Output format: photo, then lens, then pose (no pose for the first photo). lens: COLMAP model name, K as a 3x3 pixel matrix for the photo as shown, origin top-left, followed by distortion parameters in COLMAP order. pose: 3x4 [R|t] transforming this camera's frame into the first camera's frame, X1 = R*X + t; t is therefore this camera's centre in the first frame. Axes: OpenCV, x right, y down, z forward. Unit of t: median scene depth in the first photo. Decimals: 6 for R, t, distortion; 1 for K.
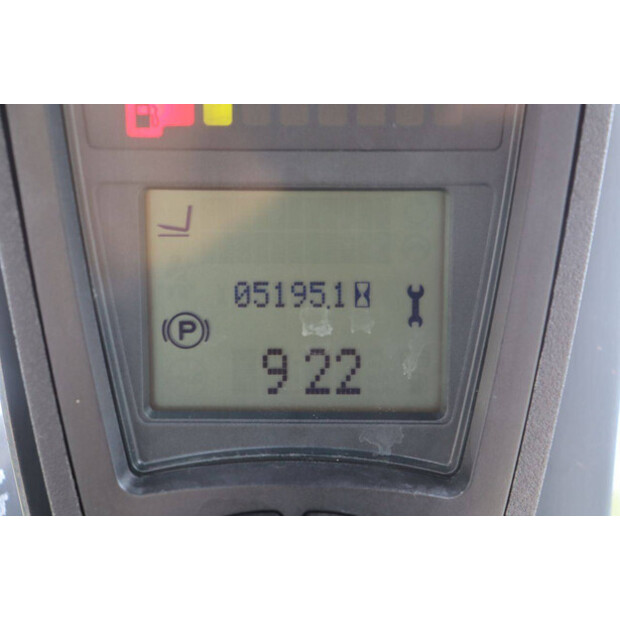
lens RADIAL K [[1412.9, 0, 310.0], [0, 1412.9, 310.0], [0, 0, 1]] dist [0.226914, -0.014755]
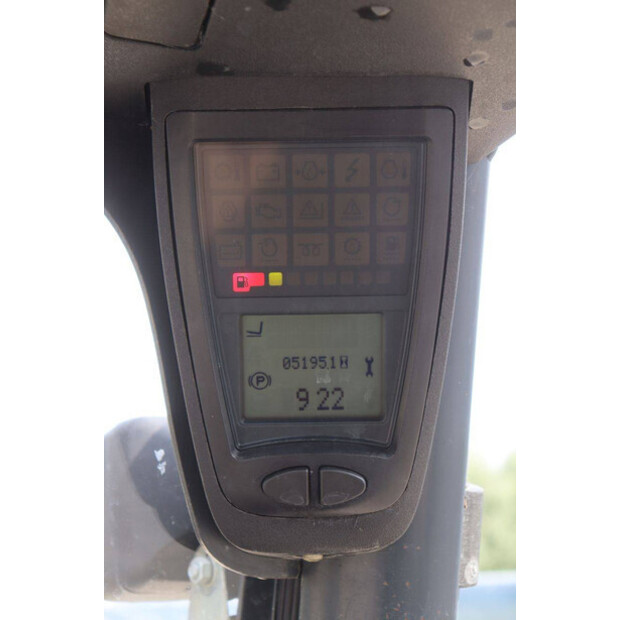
lens RADIAL K [[1054.8, 0, 310.0], [0, 1054.8, 310.0], [0, 0, 1]] dist [0.166286, 0.081761]
pose [[0.999341, -0.019255, 0.030782, -0.059972], [0.019812, 0.999644, -0.017892, -0.061097], [-0.030426, 0.018490, 0.999366, -0.564442]]
